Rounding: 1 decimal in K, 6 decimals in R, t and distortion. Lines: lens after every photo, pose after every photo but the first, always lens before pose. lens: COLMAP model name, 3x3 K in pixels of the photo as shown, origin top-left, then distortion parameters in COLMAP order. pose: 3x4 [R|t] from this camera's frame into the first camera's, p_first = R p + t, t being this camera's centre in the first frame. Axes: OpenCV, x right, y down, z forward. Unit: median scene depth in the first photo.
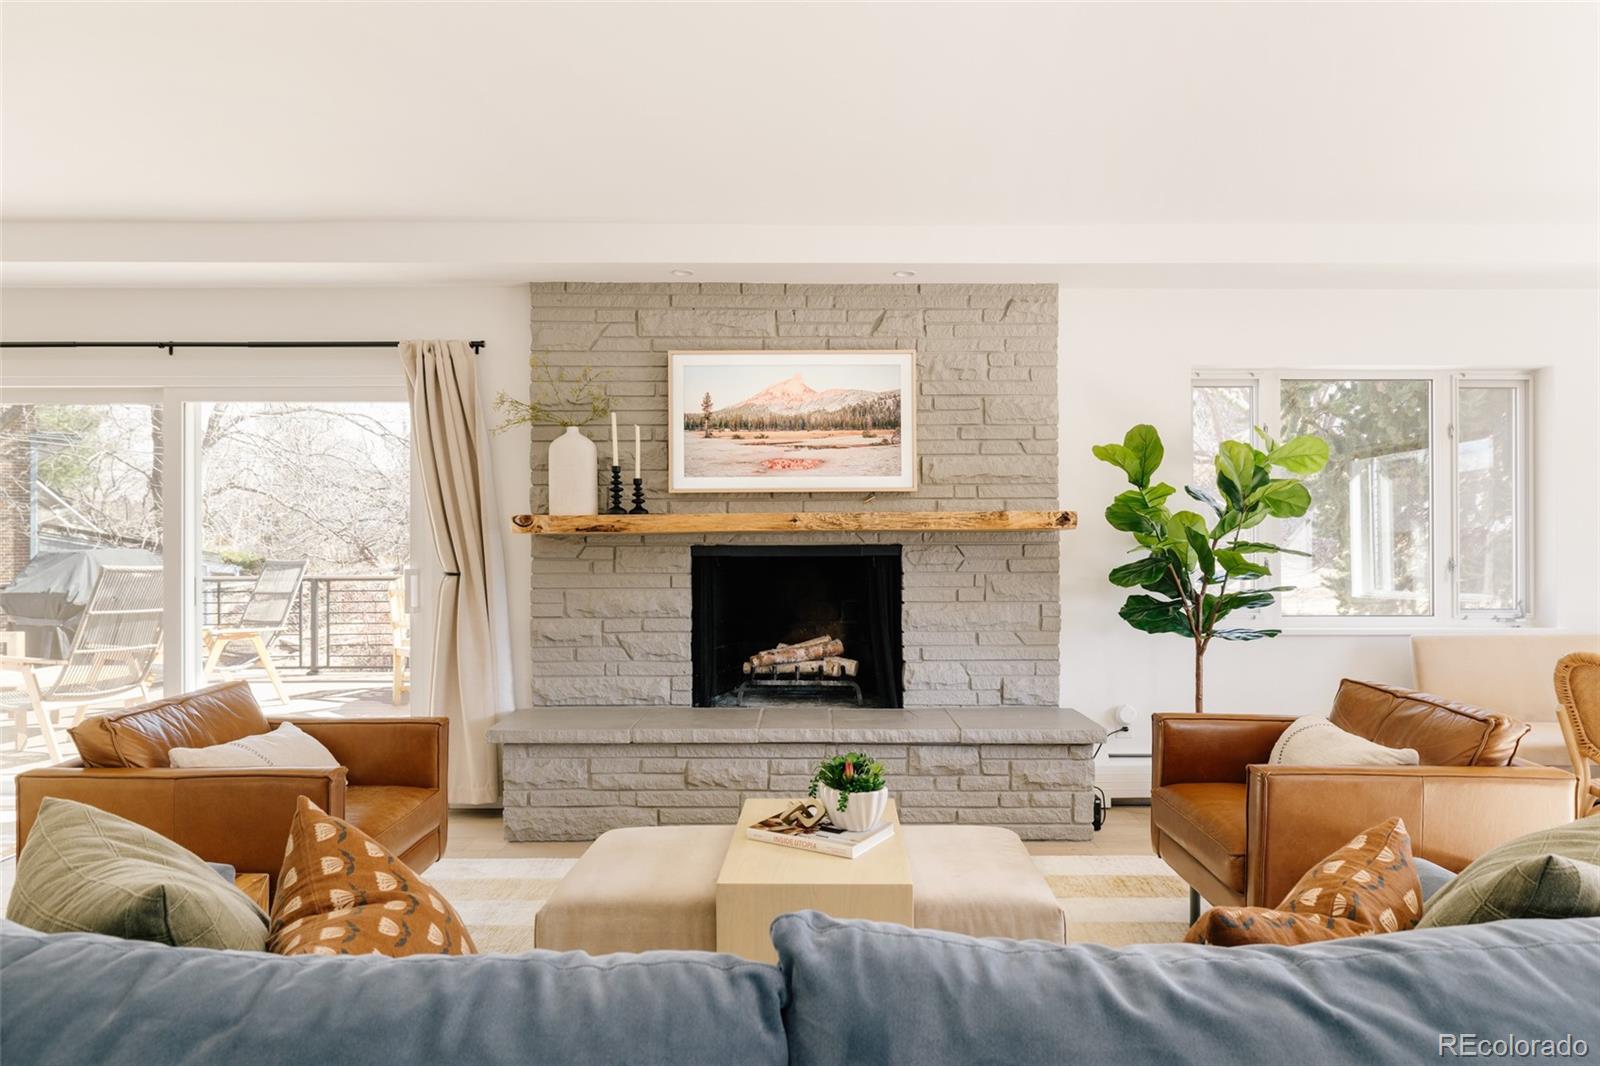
lens RADIAL K [[941.0, 0, 796.4], [0, 941.0, 540.8], [0, 0, 1]] dist [0.003230, -0.000475]
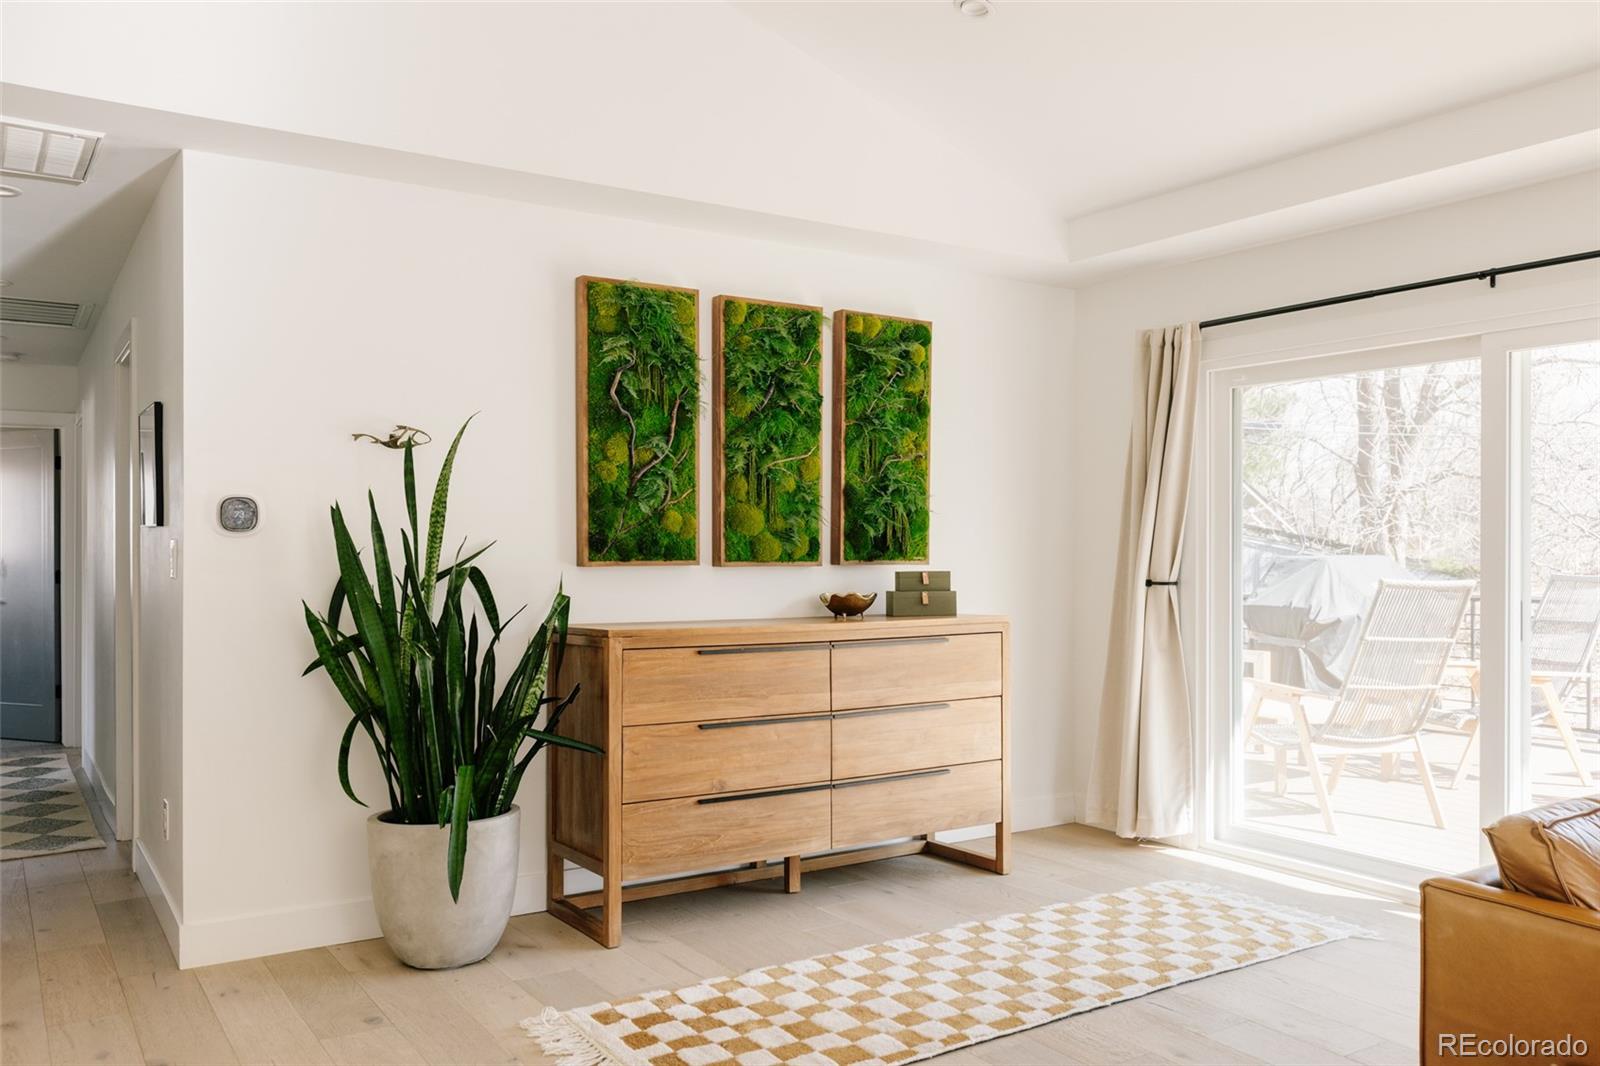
lens RADIAL K [[1252.9, 0, 800.0], [0, 1252.9, 533.0], [0, 0, 1]] dist [0.000887, 0.000407]
pose [[0.537918, -0.004841, -0.842983, -0.137012], [-0.001755, 0.999975, -0.006862, -0.003722], [0.842995, 0.005170, 0.537896, 0.045976]]
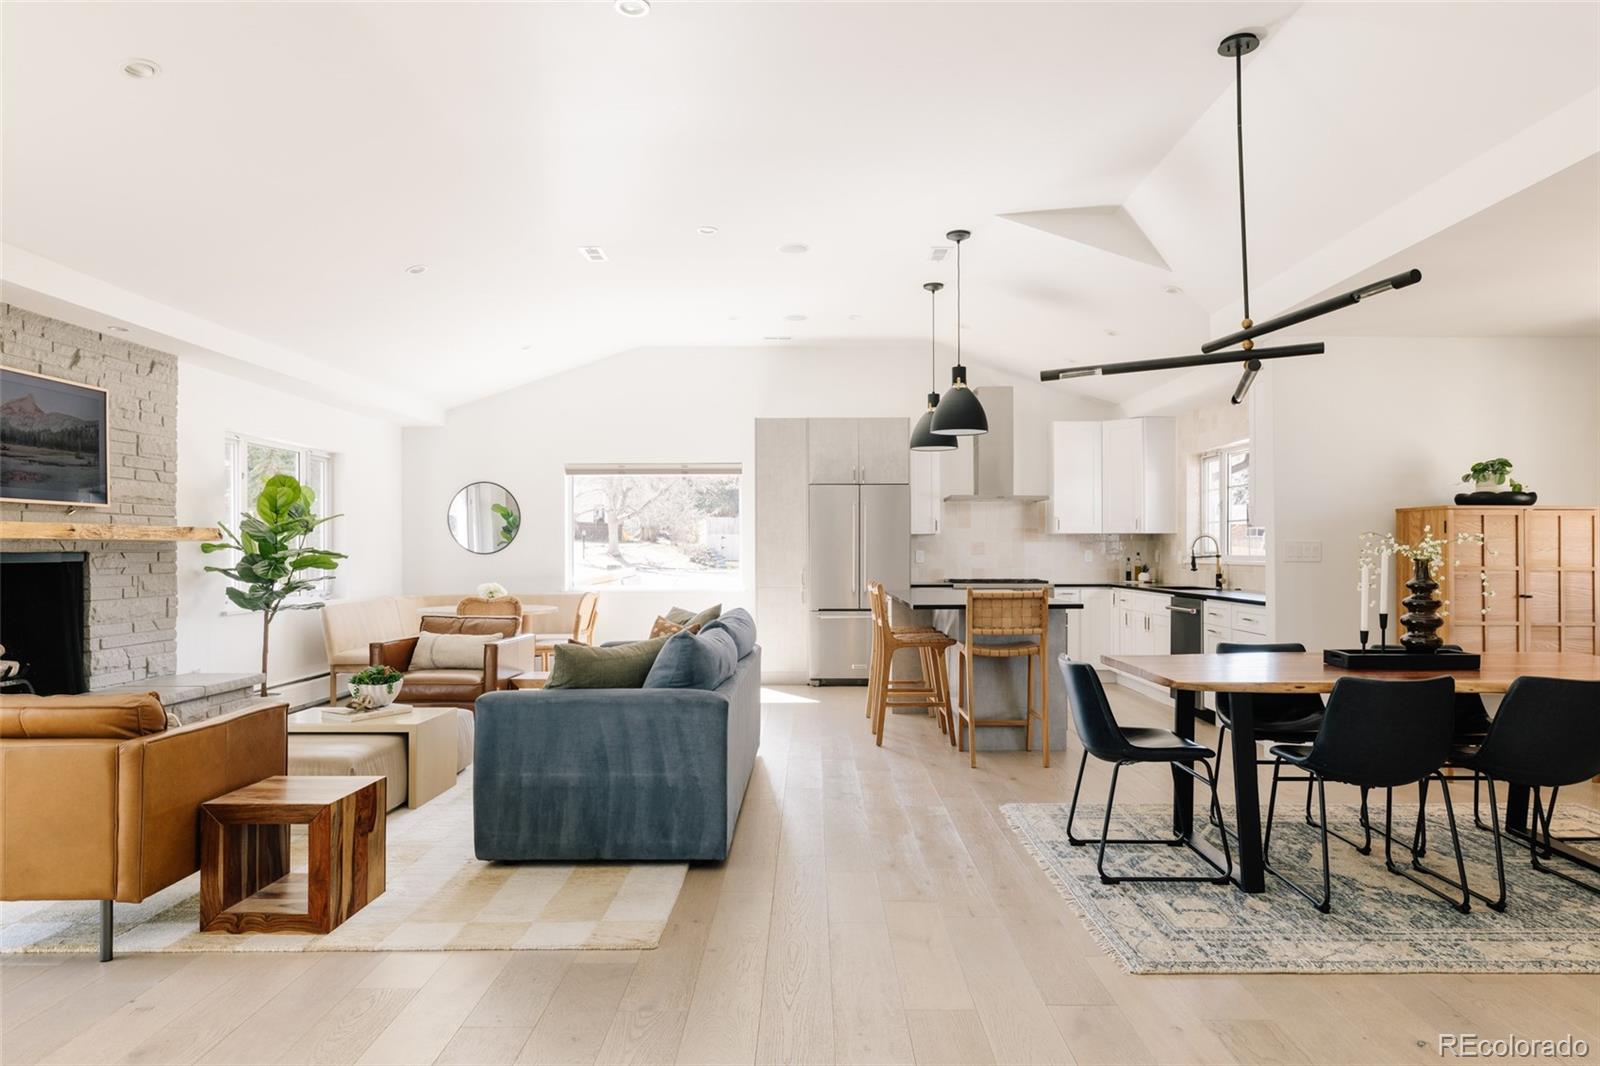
lens RADIAL K [[985.0, 0, 806.6], [0, 985.0, 539.9], [0, 0, 1]] dist [0.004369, -0.001748]
pose [[0.014957, 0.013228, 0.999801, -1.105480], [0.001953, 0.999910, -0.013259, 0.007348], [-0.999886, 0.002151, 0.014930, 0.090219]]
